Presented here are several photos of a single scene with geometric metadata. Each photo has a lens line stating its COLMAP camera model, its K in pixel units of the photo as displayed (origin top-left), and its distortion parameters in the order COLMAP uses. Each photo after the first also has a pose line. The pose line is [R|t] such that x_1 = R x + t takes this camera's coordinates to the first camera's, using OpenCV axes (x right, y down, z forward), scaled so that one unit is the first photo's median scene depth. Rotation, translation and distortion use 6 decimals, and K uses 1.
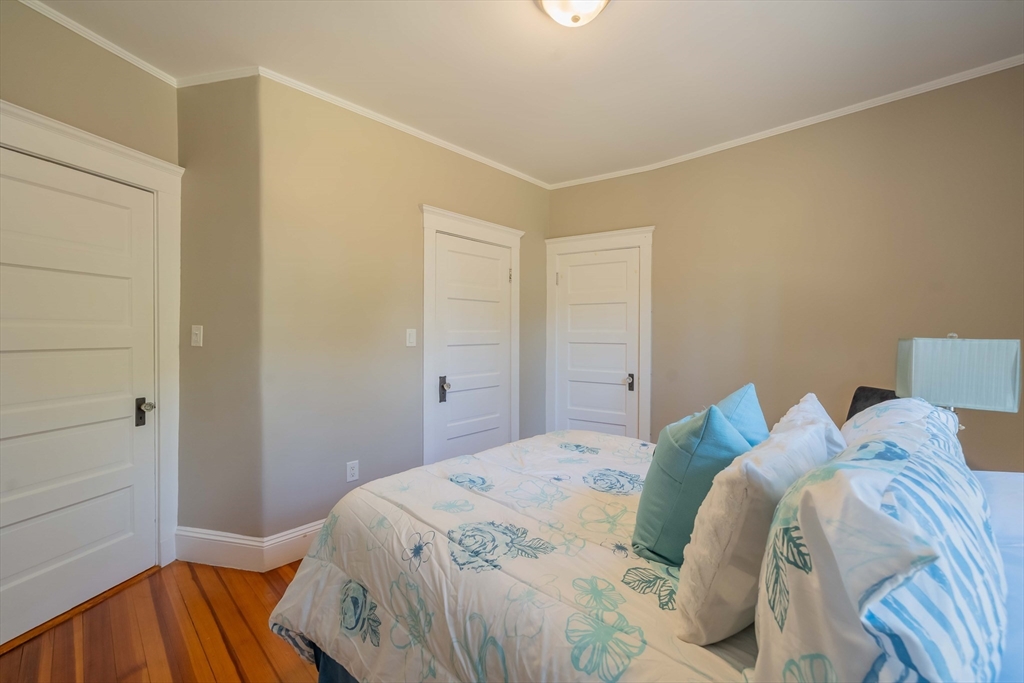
lens RADIAL K [[423.9, 0, 508.1], [0, 423.9, 334.7], [0, 0, 1]] dist [0.001391, 0.000101]
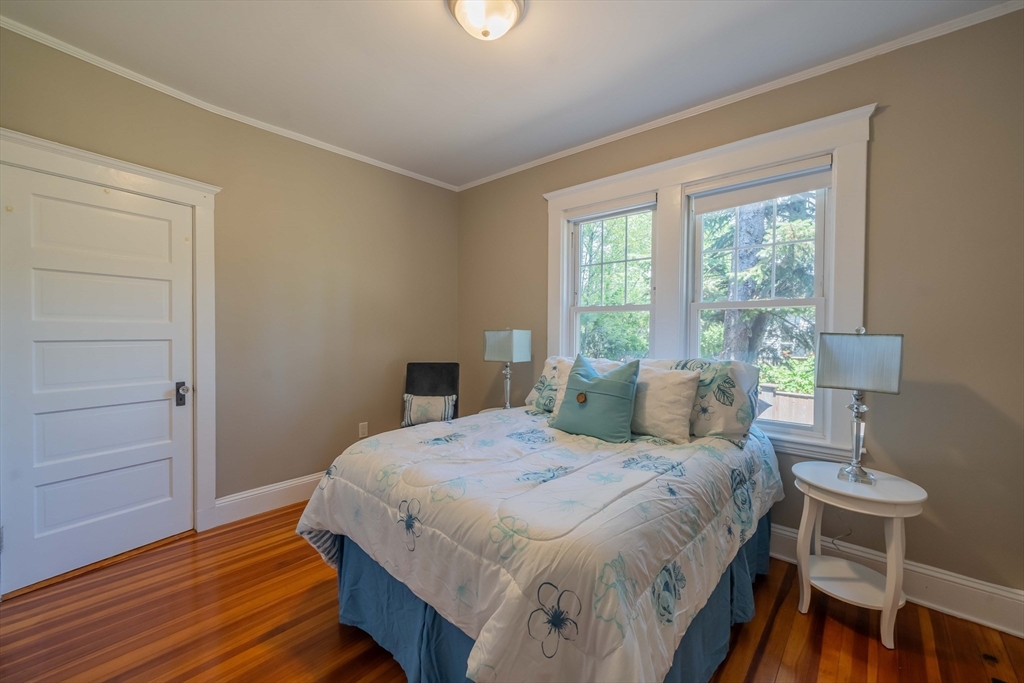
lens RADIAL K [[411.0, 0, 518.8], [0, 411.0, 339.4], [0, 0, 1]] dist [0.002032, 0.000065]
pose [[-0.056380, -0.024418, 0.998111, -0.908995], [-0.000946, 0.999702, 0.024404, 0.006234], [-0.998409, 0.000431, -0.056386, 0.974942]]
